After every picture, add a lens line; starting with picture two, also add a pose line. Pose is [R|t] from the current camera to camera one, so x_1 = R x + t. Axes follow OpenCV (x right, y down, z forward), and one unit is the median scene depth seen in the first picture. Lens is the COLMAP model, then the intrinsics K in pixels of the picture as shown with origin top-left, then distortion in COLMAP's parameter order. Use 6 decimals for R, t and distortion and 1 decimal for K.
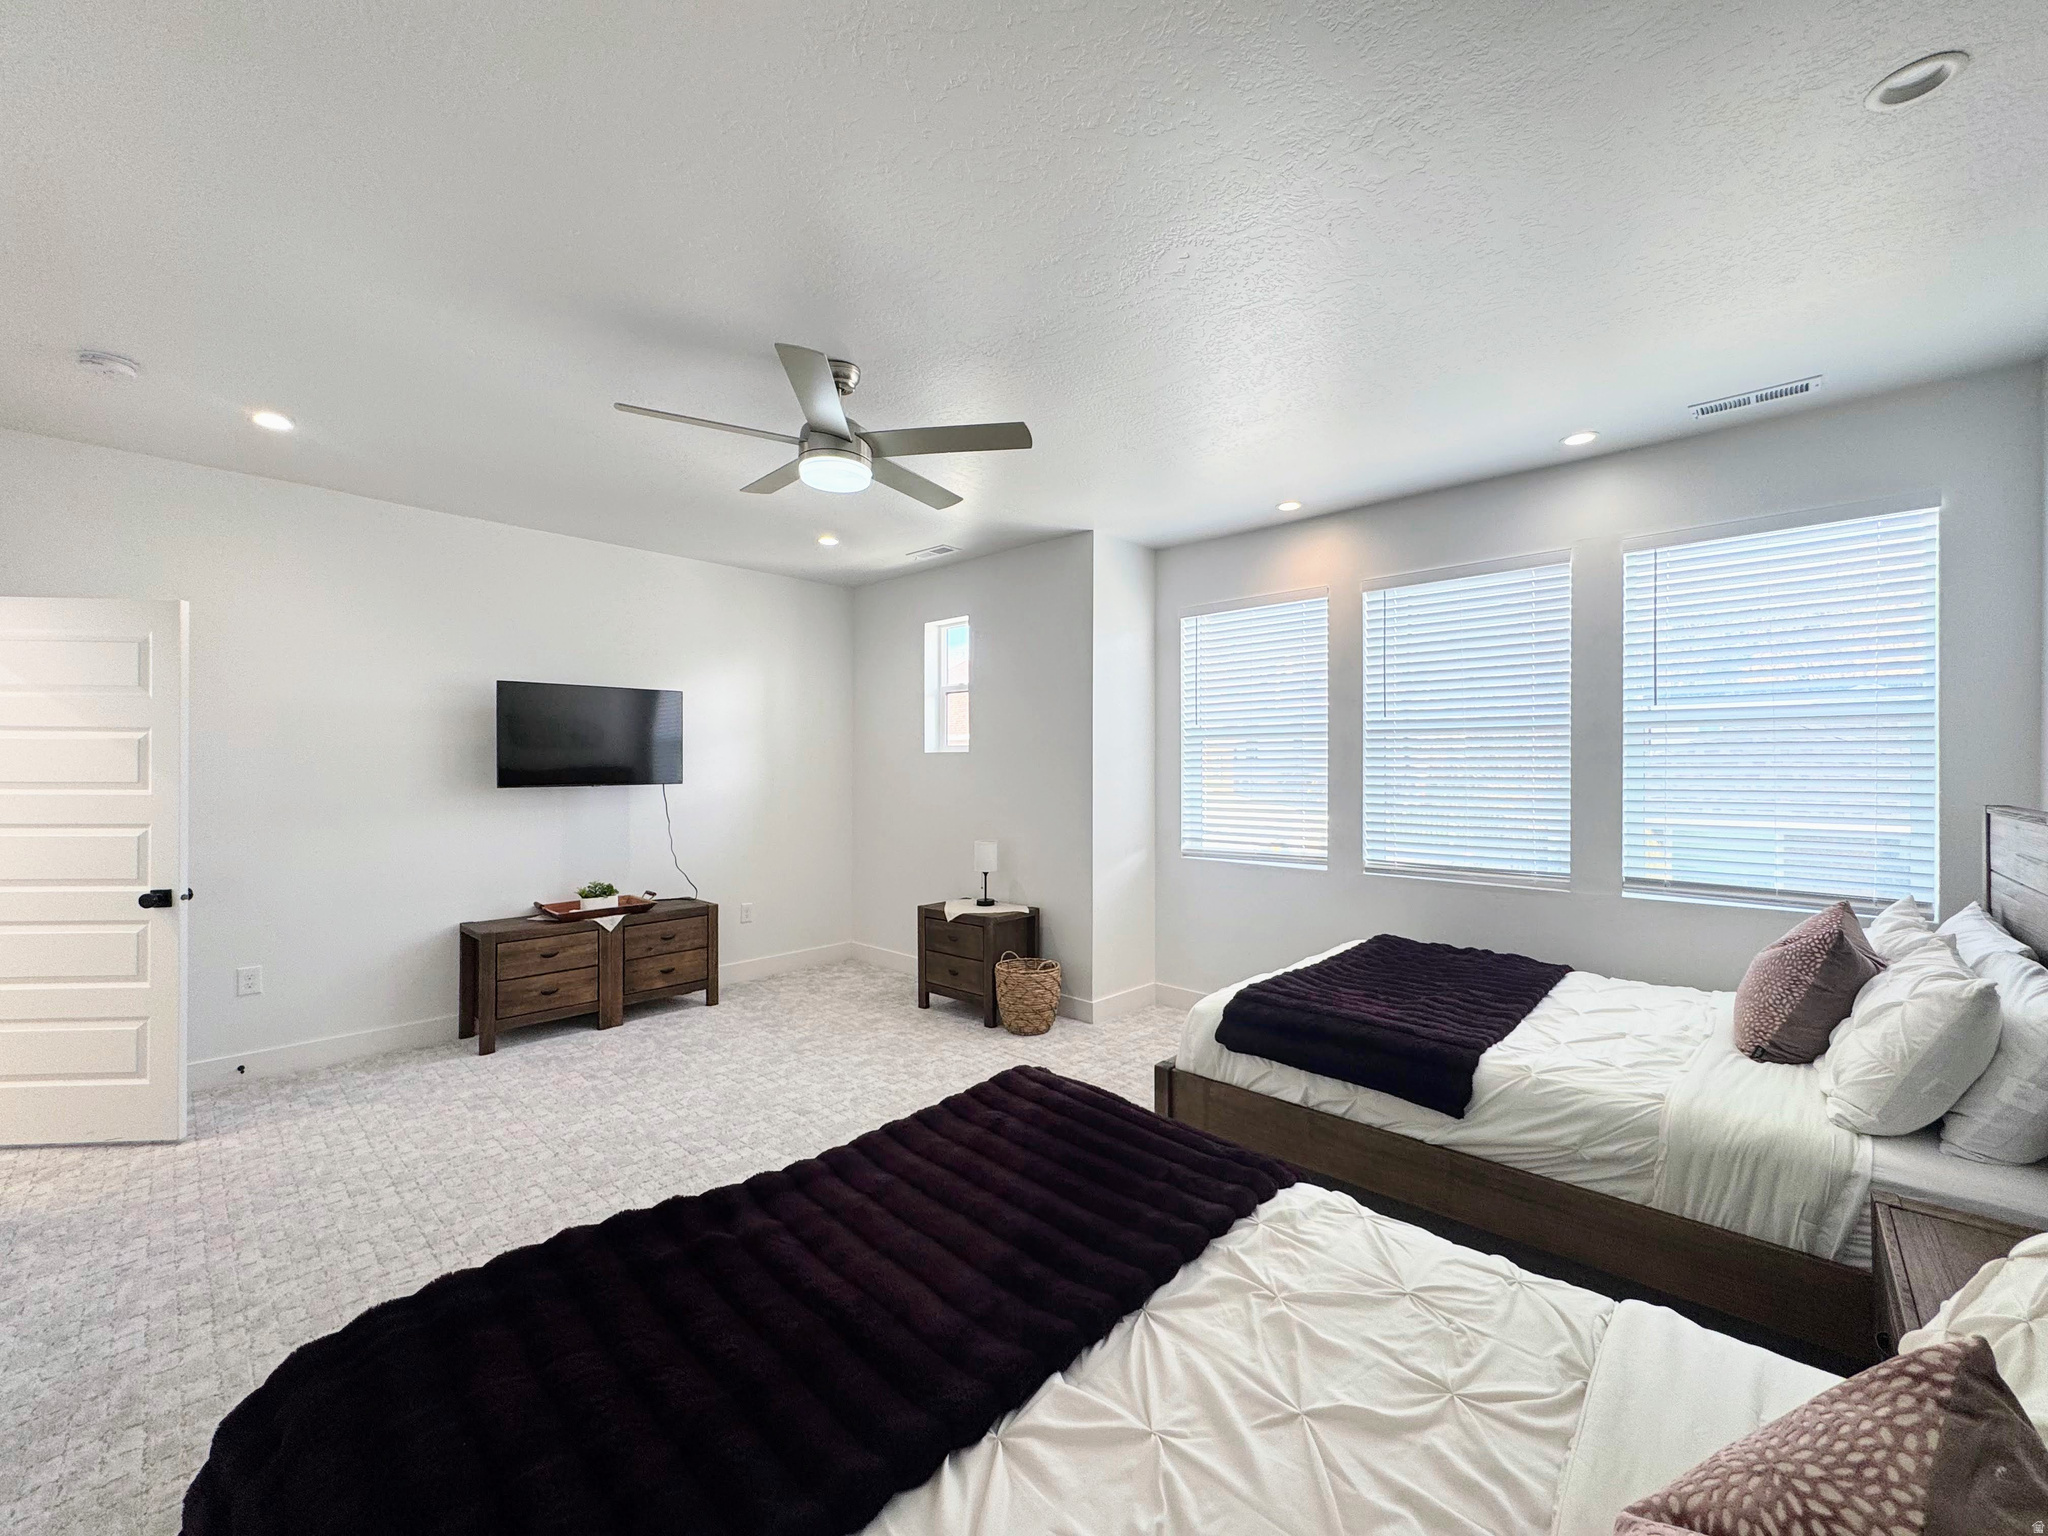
lens RADIAL K [[818.6, 0, 1023.1], [0, 818.6, 767.1], [0, 0, 1]] dist [-0.000761, 0.000503]
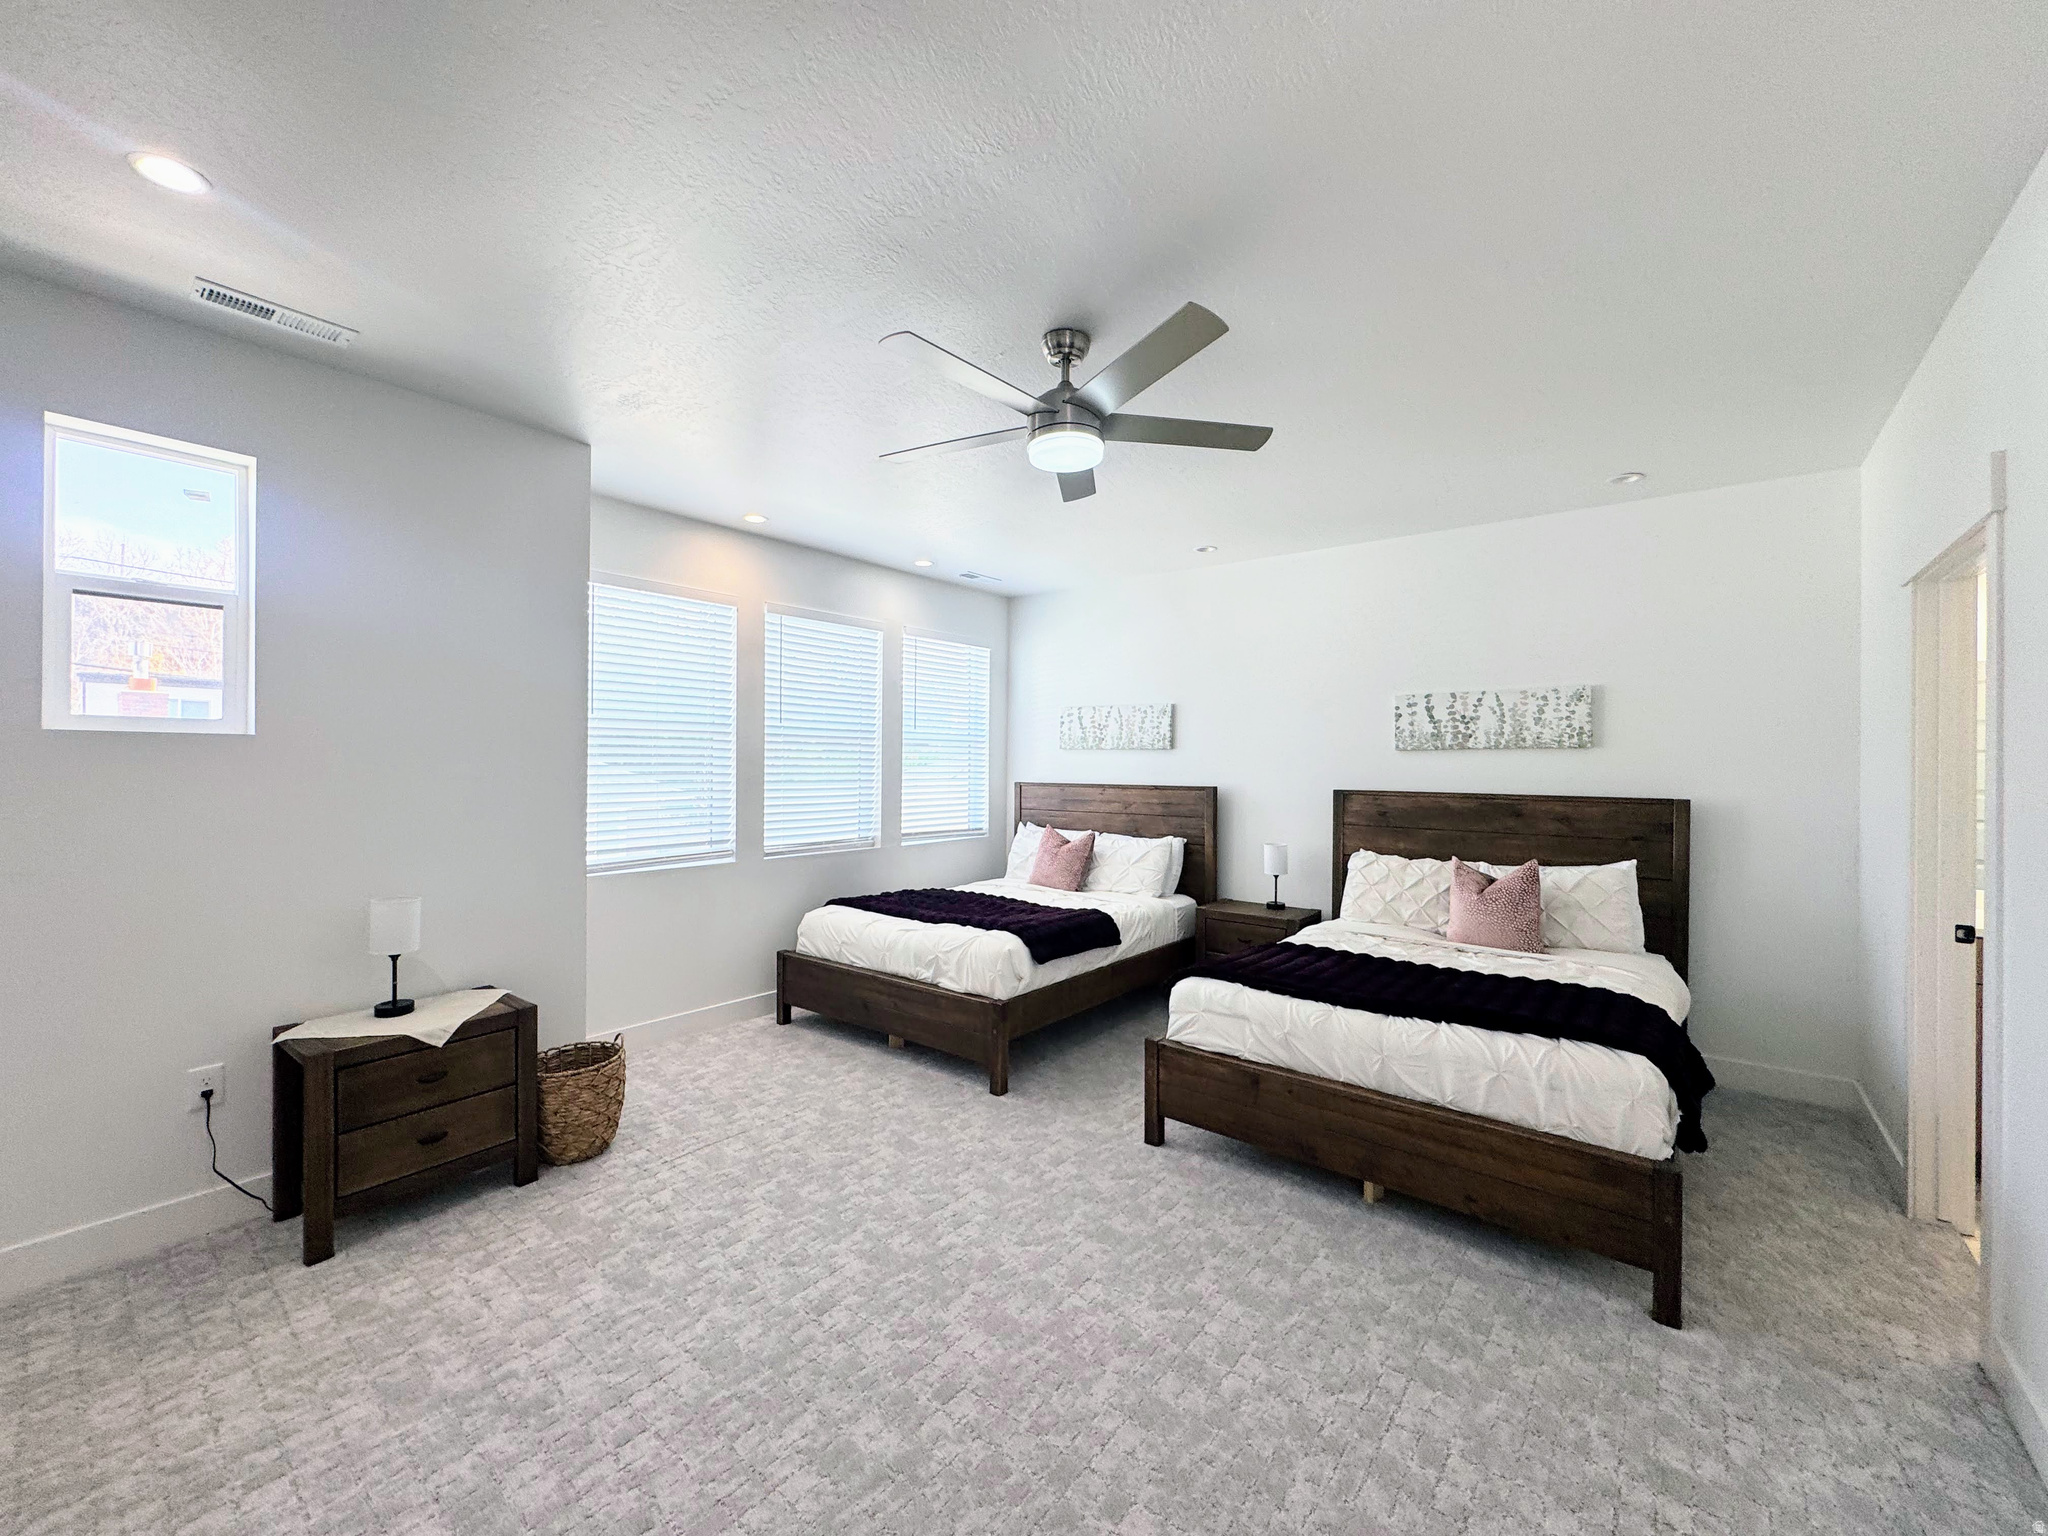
lens RADIAL K [[818.6, 0, 1023.1], [0, 818.6, 767.1], [0, 0, 1]] dist [-0.000761, 0.000503]
pose [[-0.079947, -0.003620, 0.996793, -0.725523], [-0.001870, 0.999992, 0.003481, -0.001896], [-0.996797, -0.001586, -0.079954, 0.707977]]
